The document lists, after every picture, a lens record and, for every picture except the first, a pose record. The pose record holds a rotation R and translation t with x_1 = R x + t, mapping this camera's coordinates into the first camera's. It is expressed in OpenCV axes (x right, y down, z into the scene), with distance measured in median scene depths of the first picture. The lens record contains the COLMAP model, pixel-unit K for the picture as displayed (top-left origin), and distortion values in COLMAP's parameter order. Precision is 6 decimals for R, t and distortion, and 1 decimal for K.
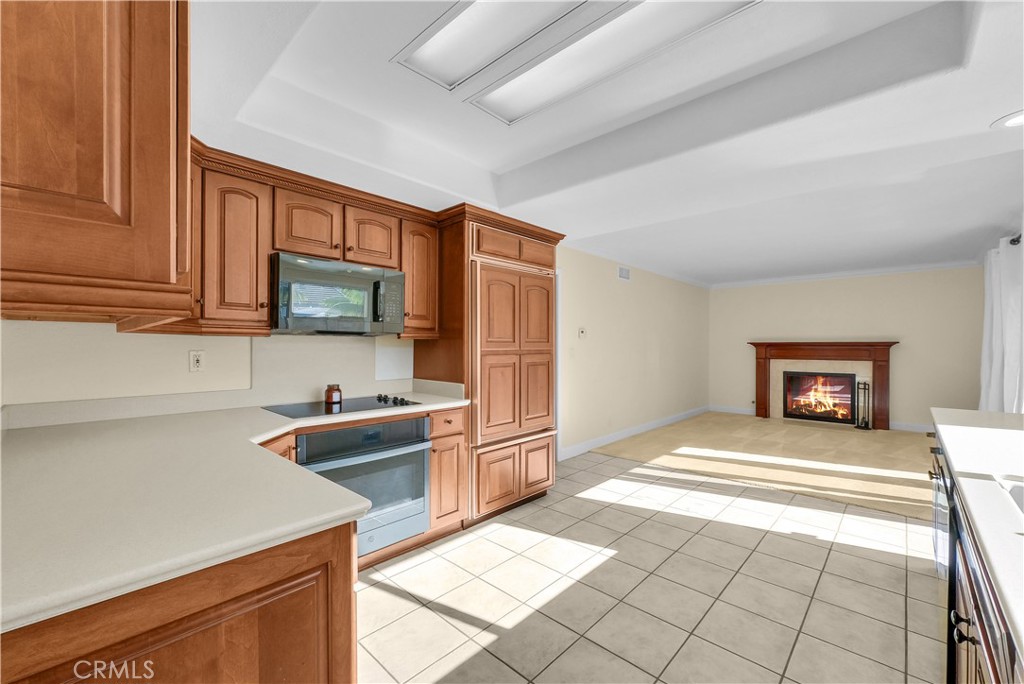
lens RADIAL K [[422.1, 0, 512.0], [0, 422.1, 344.7], [0, 0, 1]] dist [0.004369, -0.000048]
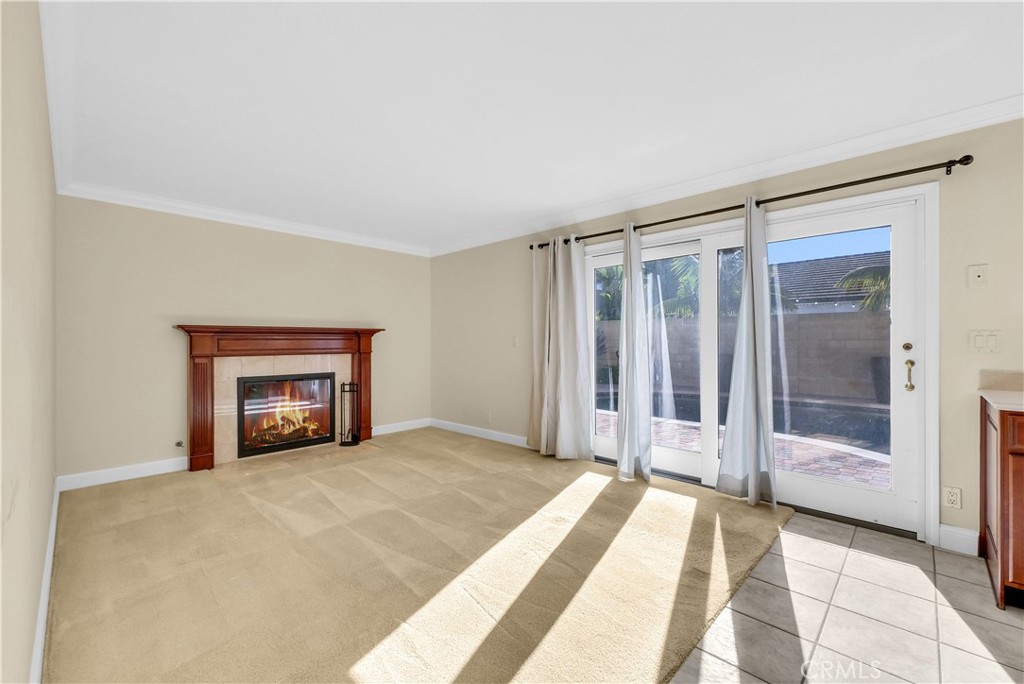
lens RADIAL K [[422.1, 0, 515.1], [0, 422.1, 337.6], [0, 0, 1]] dist [0.004369, -0.000048]
pose [[0.009432, 0.004473, 0.999946, 0.151880], [0.002191, 0.999987, -0.004494, 0.026537], [-0.999953, 0.002234, 0.009422, 1.276491]]
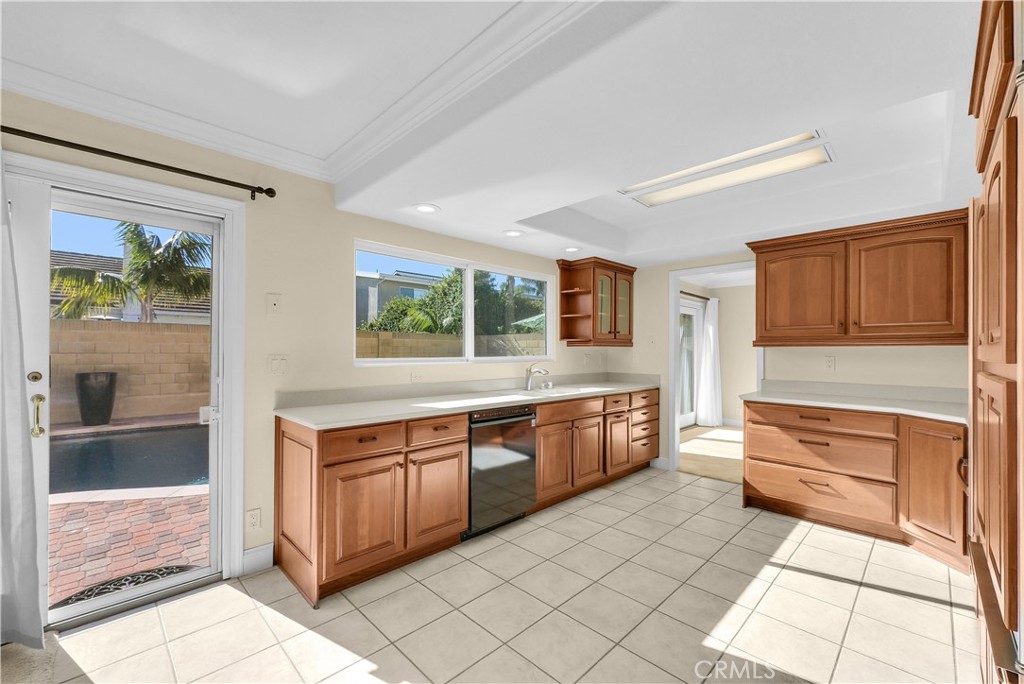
lens RADIAL K [[422.1, 0, 511.6], [0, 422.1, 350.9], [0, 0, 1]] dist [0.004369, -0.000048]
pose [[-0.999361, -0.008711, 0.034657, 0.399170], [-0.008772, 0.999960, -0.001619, 0.004978], [-0.034642, -0.001922, -0.999398, 1.254440]]
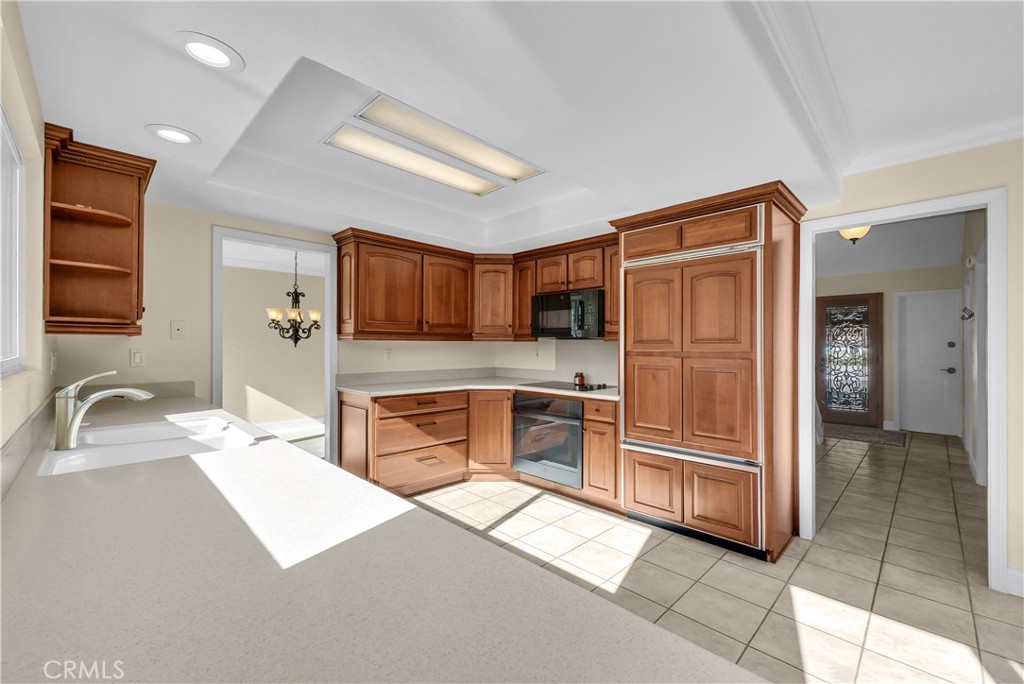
lens RADIAL K [[422.1, 0, 507.6], [0, 422.1, 344.2], [0, 0, 1]] dist [0.004369, -0.000048]
pose [[-0.038818, -0.006061, -0.999228, 0.799695], [-0.003427, 0.999977, -0.005933, 0.002300], [0.999240, 0.003194, -0.038838, 0.599596]]
